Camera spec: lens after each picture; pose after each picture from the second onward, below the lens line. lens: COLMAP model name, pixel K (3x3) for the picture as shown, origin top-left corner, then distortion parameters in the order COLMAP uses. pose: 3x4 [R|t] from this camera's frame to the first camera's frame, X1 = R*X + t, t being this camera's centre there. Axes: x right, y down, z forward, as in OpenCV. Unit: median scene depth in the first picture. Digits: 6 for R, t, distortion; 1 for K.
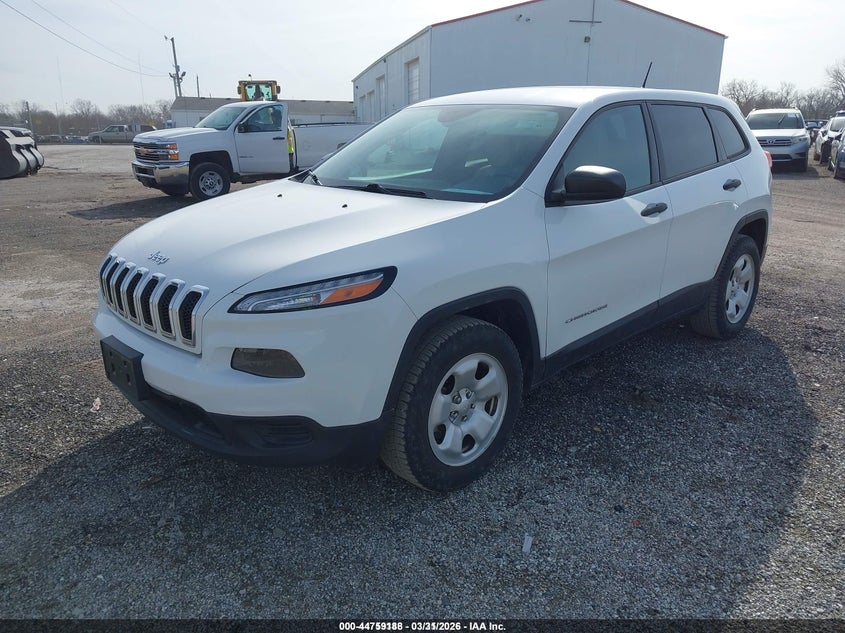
lens RADIAL K [[650.1, 0, 421.0], [0, 650.1, 312.2], [0, 0, 1]] dist [0.057509, -0.002763]
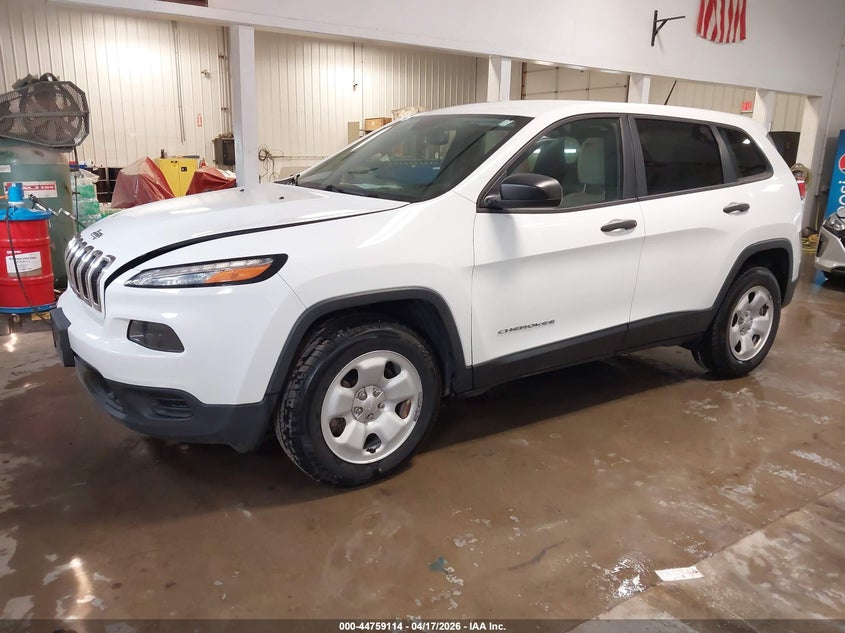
lens RADIAL K [[650.1, 0, 418.7], [0, 650.1, 314.4], [0, 0, 1]] dist [0.057509, -0.002763]
pose [[0.981559, 0.080322, -0.173463, 0.316876], [-0.086731, 0.995790, -0.029673, 0.032705], [0.170349, 0.044170, 0.984393, 0.023971]]
